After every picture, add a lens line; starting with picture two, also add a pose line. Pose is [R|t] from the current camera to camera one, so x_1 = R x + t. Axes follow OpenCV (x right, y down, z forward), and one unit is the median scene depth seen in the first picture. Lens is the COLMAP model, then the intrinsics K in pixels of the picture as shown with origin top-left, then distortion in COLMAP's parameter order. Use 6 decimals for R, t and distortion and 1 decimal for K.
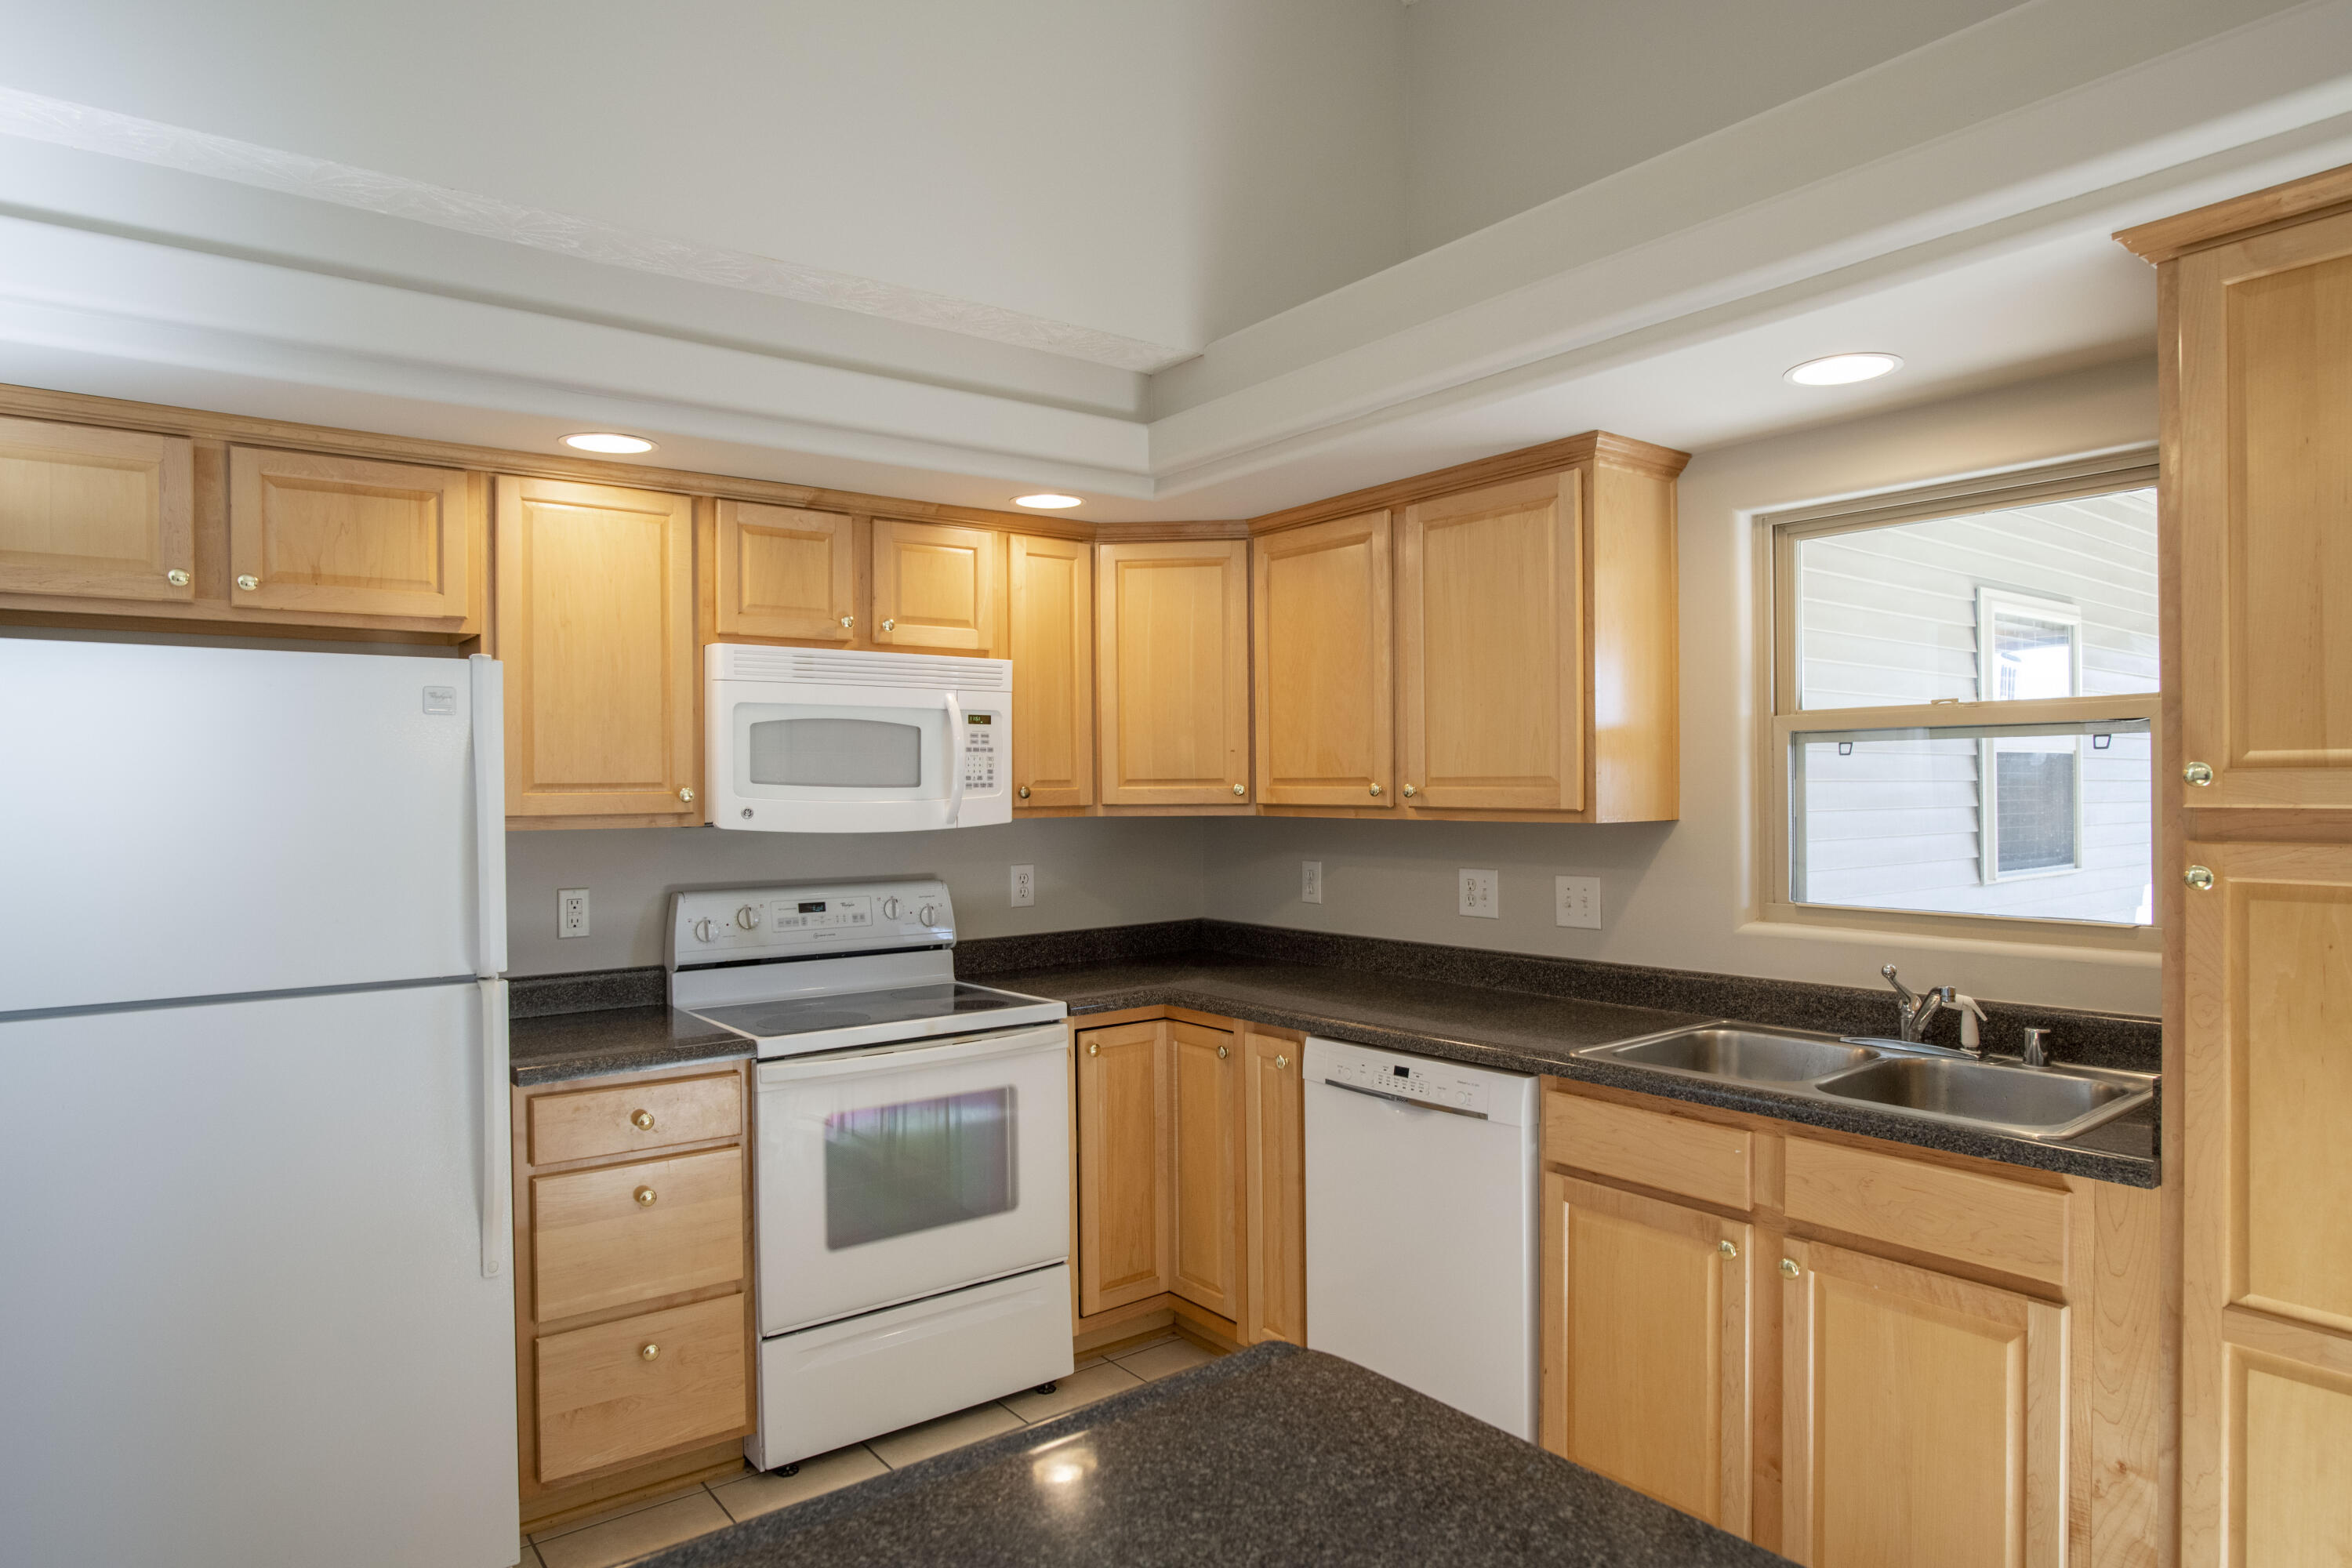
lens RADIAL K [[1352.5, 0, 1176.0], [0, 1352.5, 784.0], [0, 0, 1]] dist [-0.036712, 0.002378]
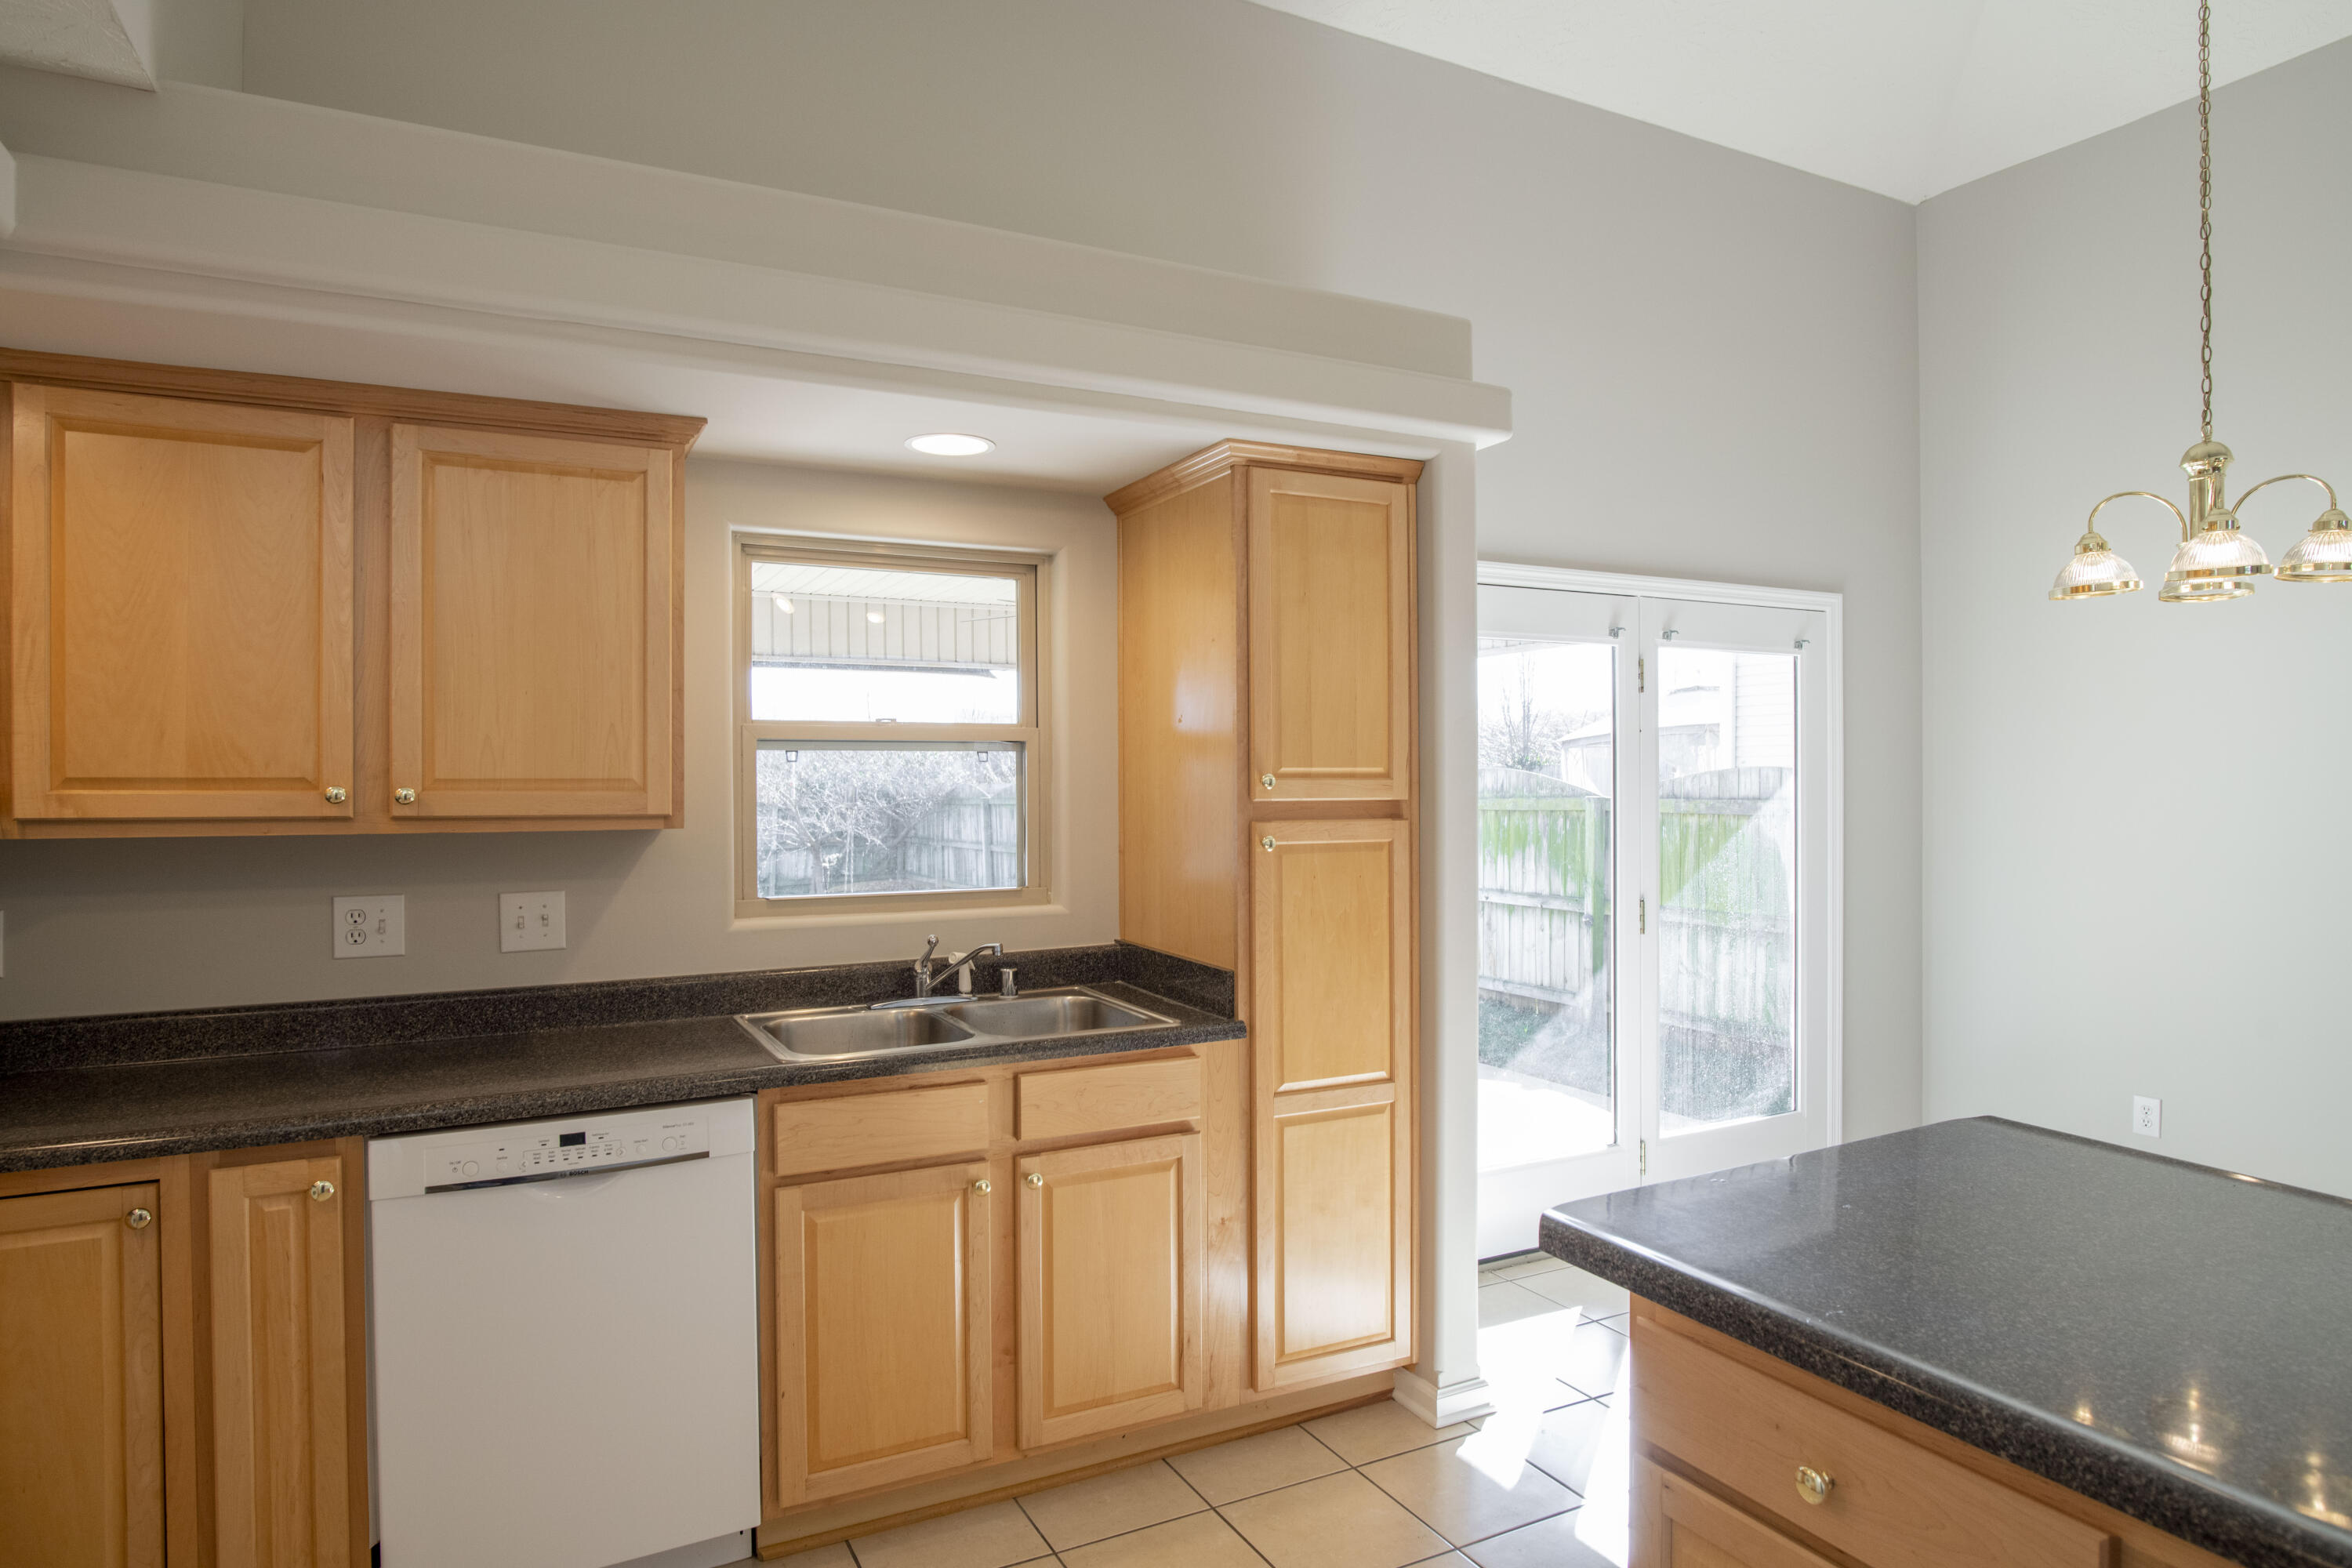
lens RADIAL K [[1352.5, 0, 1176.0], [0, 1352.5, 784.0], [0, 0, 1]] dist [-0.036712, 0.002378]
pose [[0.173774, 0.004797, 0.984774, -0.551475], [0.000787, 0.999987, -0.005010, 0.002806], [-0.984785, 0.001646, 0.173768, 0.486529]]
